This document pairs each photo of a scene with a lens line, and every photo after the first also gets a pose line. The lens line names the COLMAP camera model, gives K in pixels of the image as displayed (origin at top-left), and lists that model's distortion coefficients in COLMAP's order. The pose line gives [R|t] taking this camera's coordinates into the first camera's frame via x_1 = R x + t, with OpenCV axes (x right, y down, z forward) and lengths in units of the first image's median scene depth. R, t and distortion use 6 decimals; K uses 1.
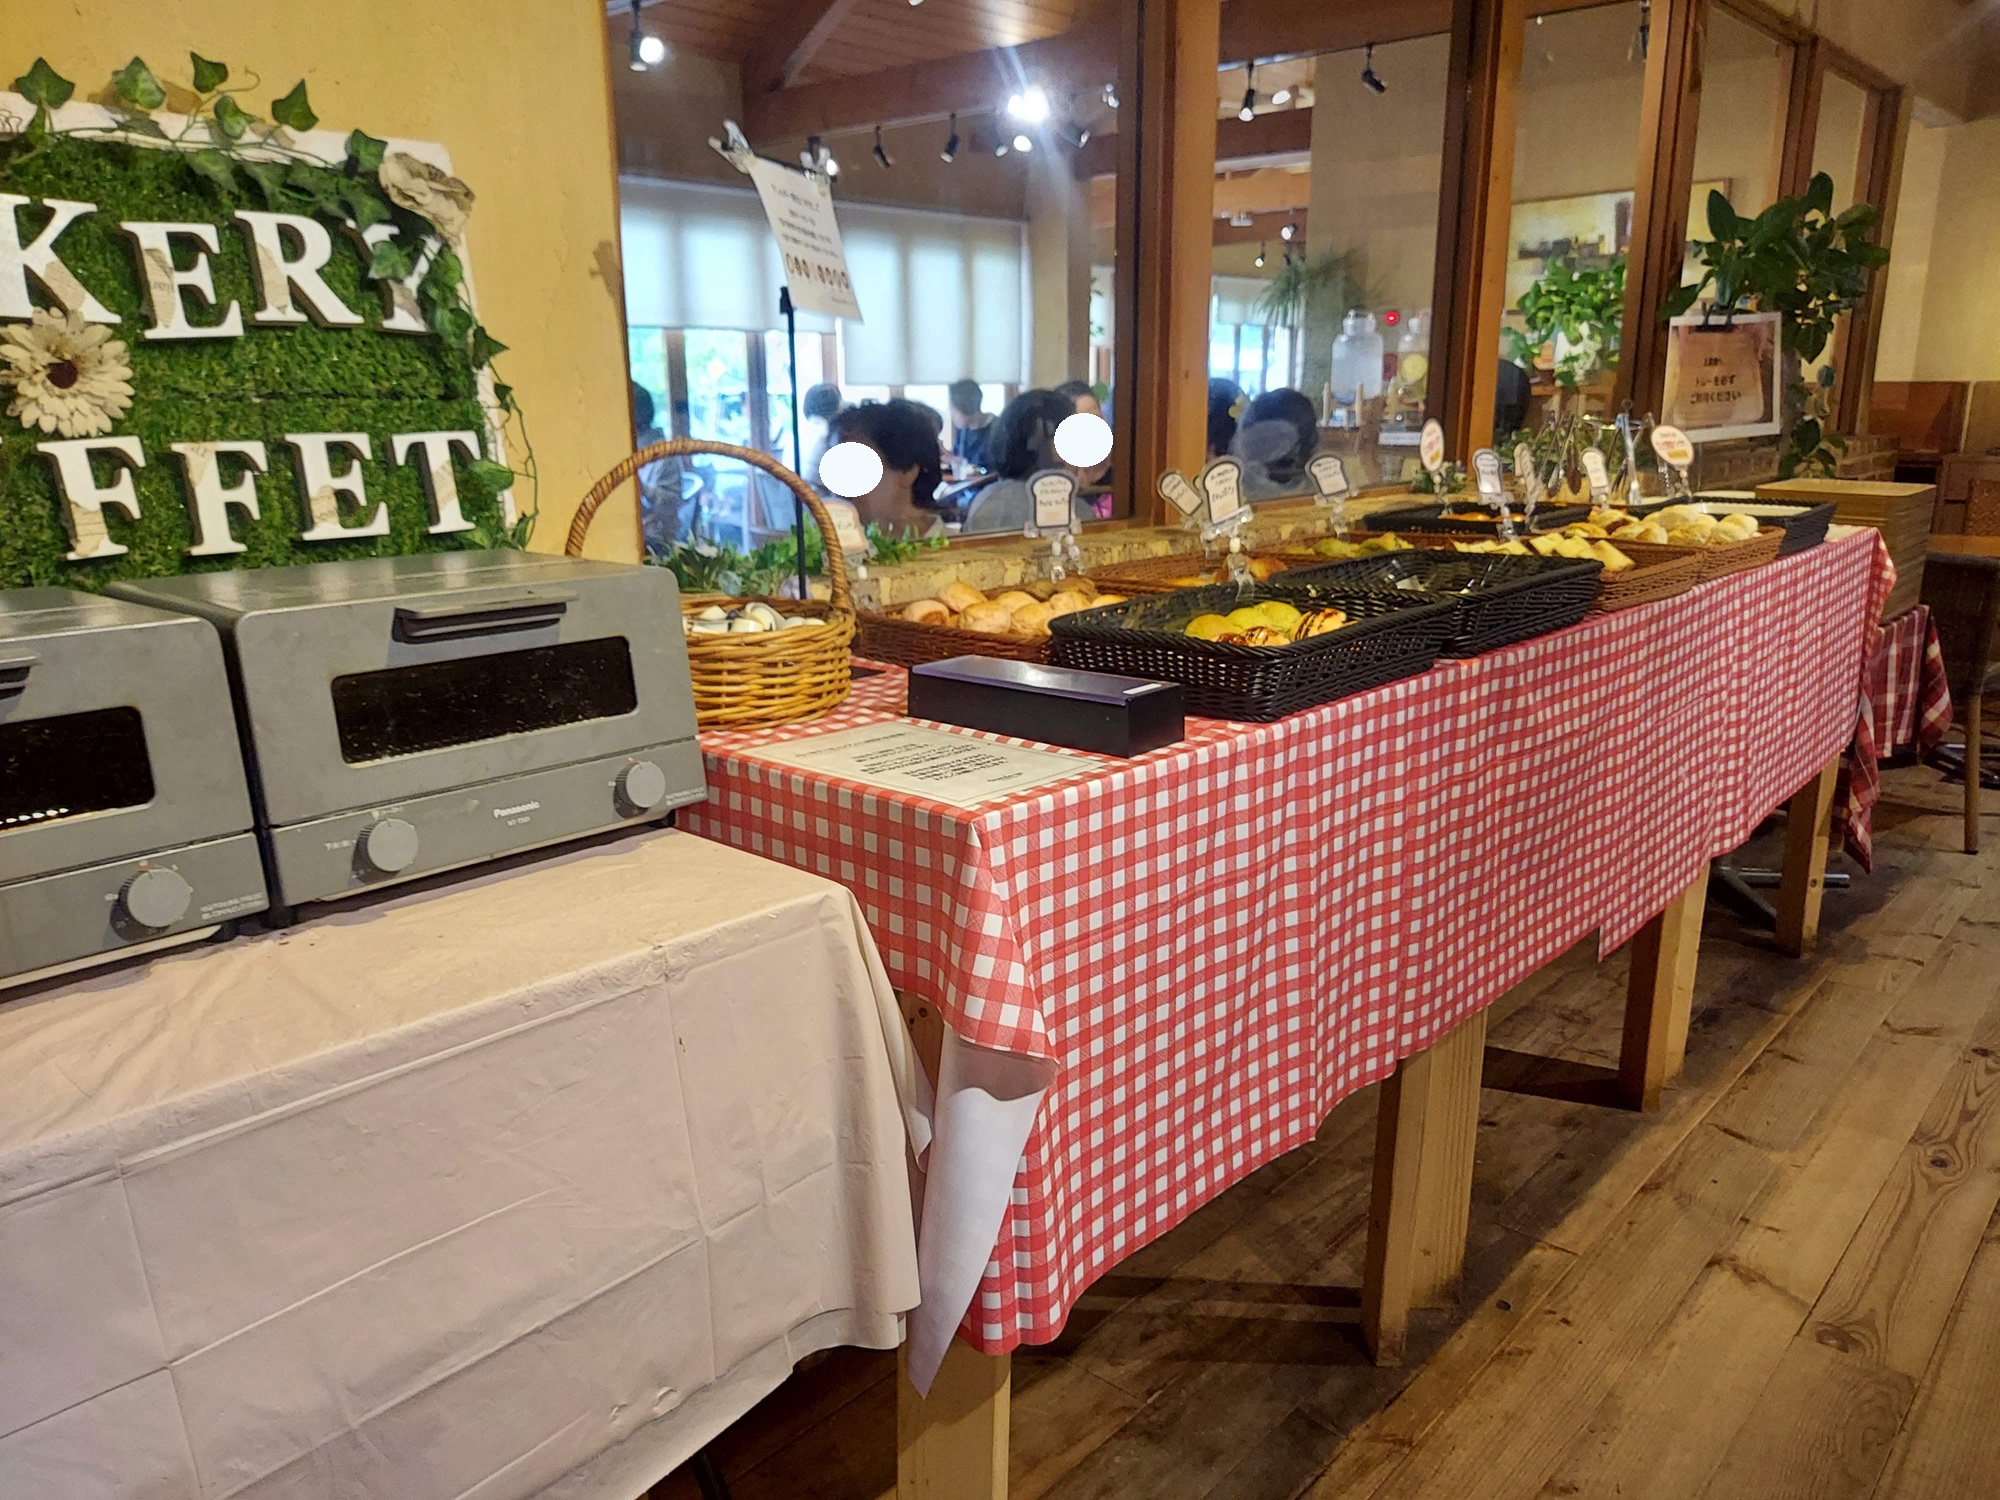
lens RADIAL K [[1477.8, 0, 1004.0], [0, 1477.8, 753.3], [0, 0, 1]] dist [0.013014, 0.002429]
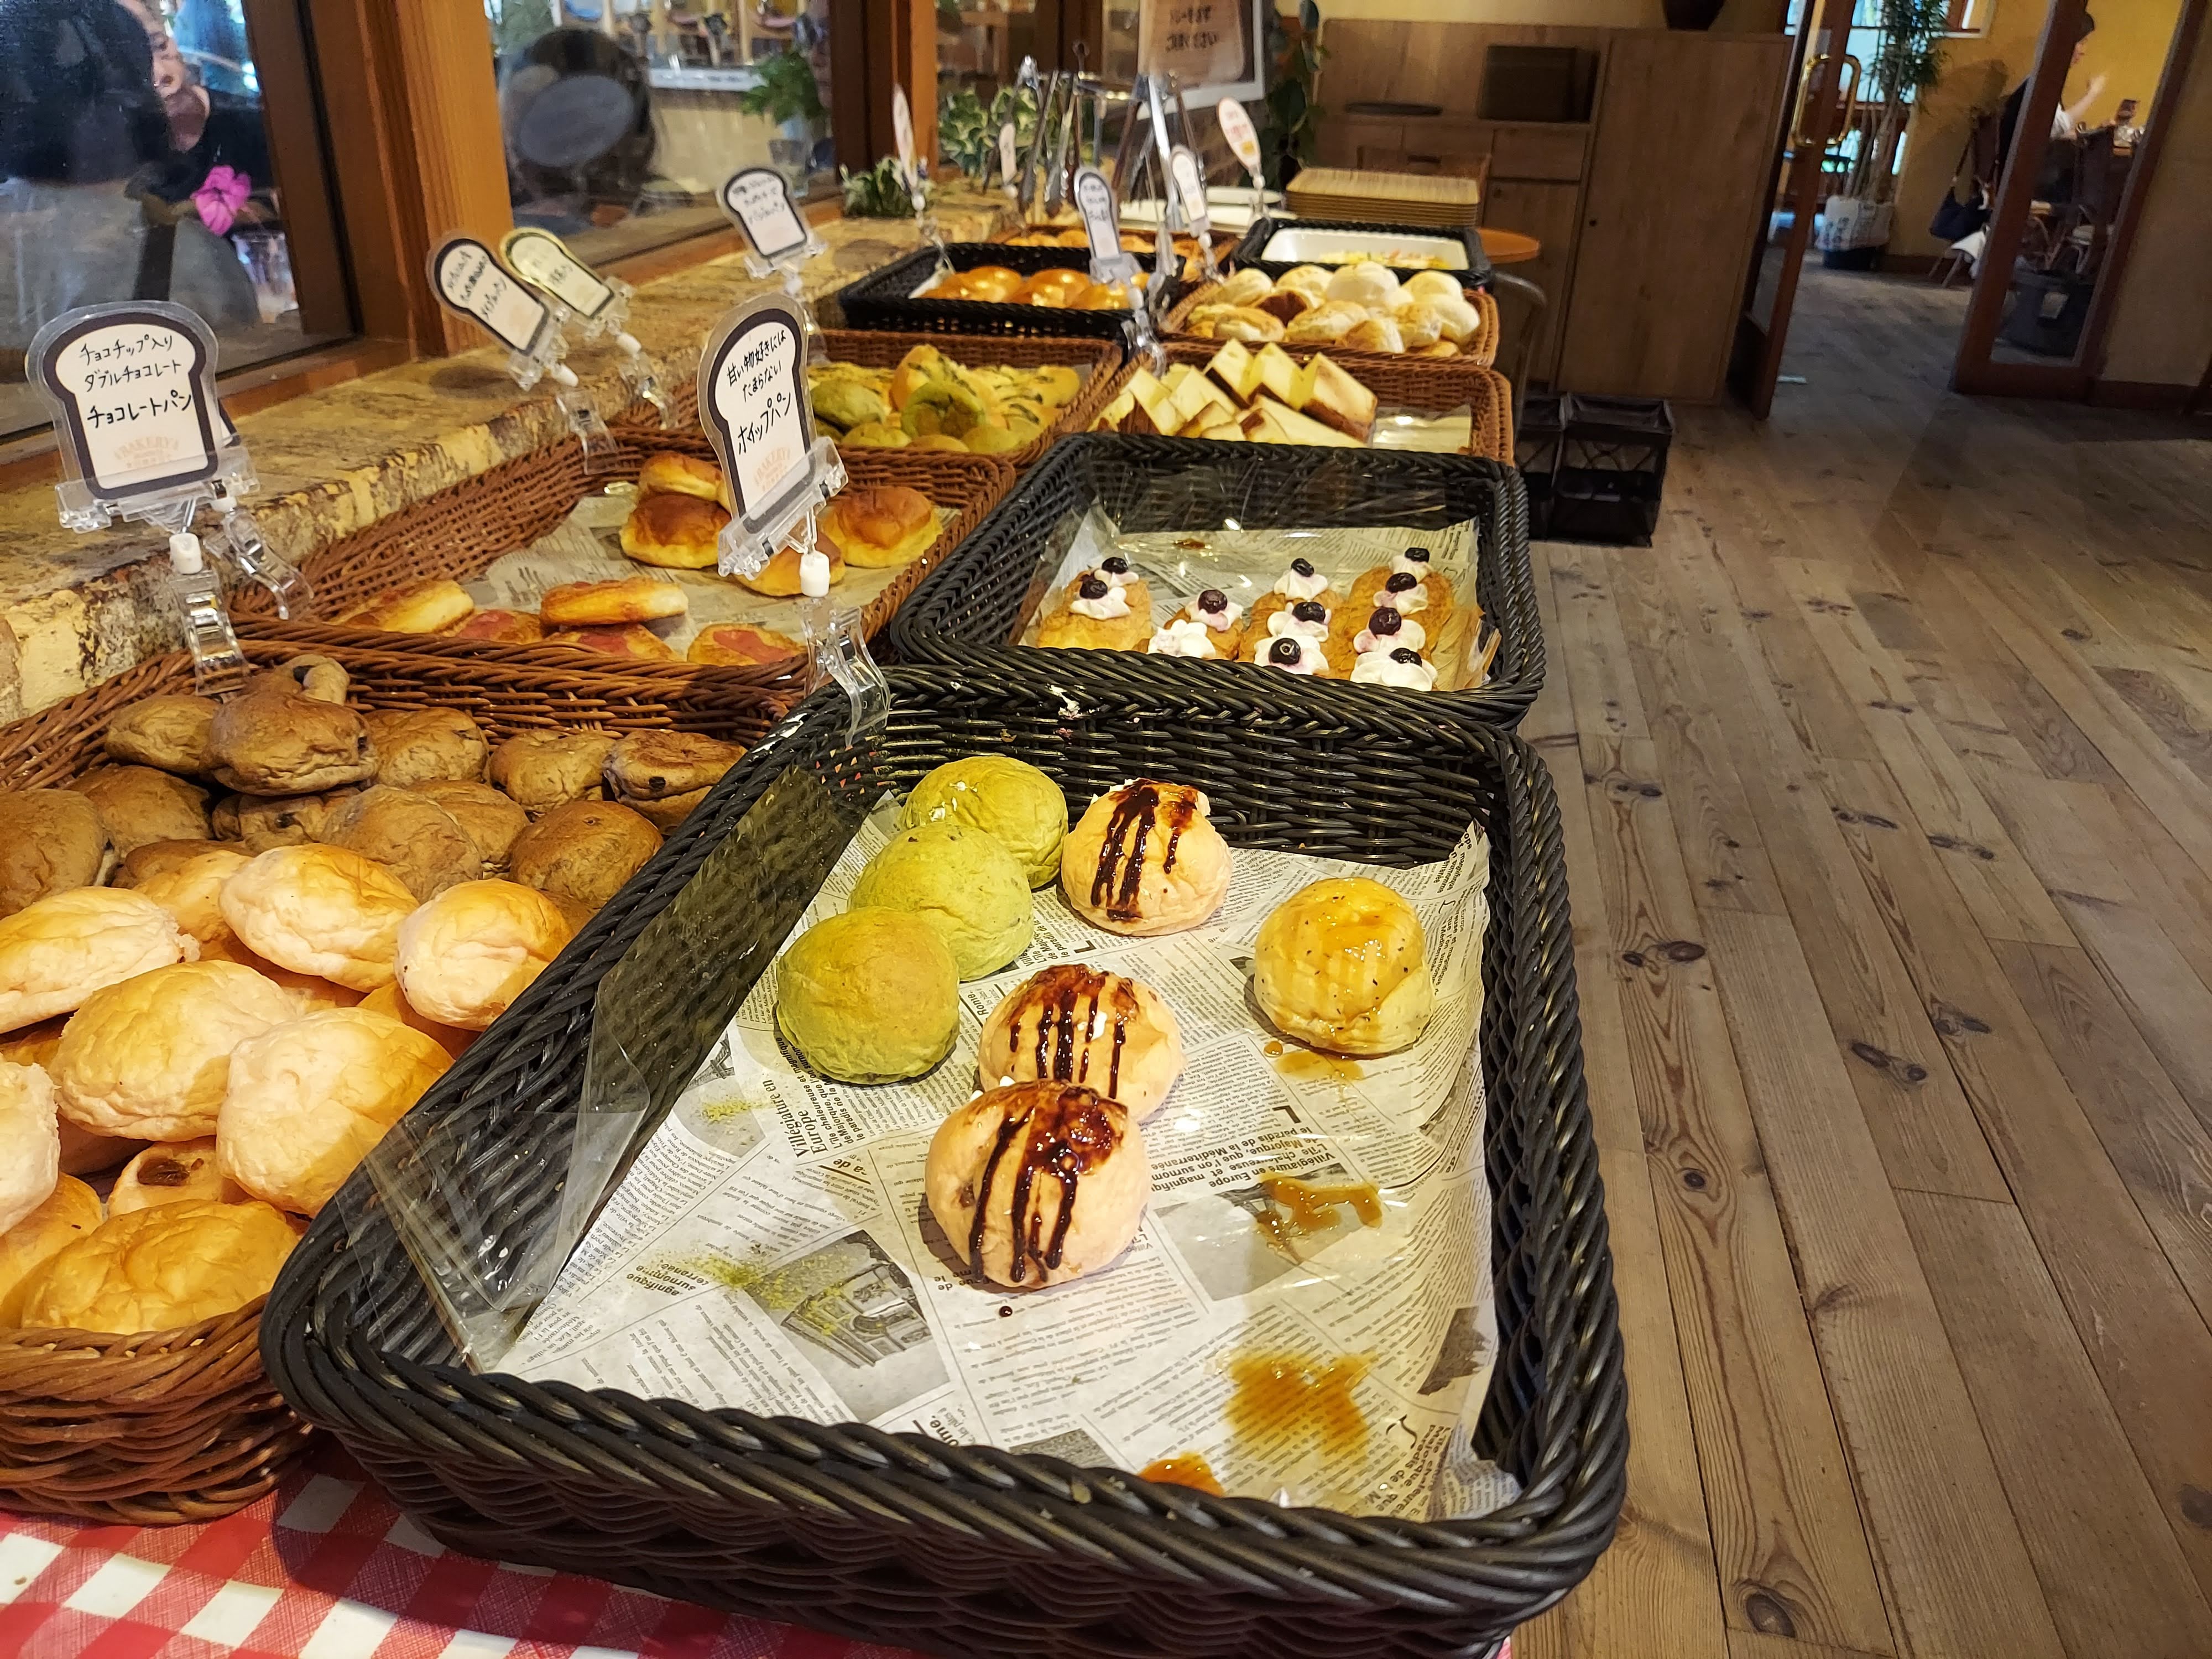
lens RADIAL K [[1634.4, 0, 1098.4], [0, 1634.4, 825.7], [0, 0, 1]] dist [0.013014, 0.002429]
pose [[0.864384, -0.196432, 0.462877, 0.026246], [0.086489, 0.964900, 0.247966, -0.133678], [-0.495339, -0.174305, 0.851033, 0.510692]]
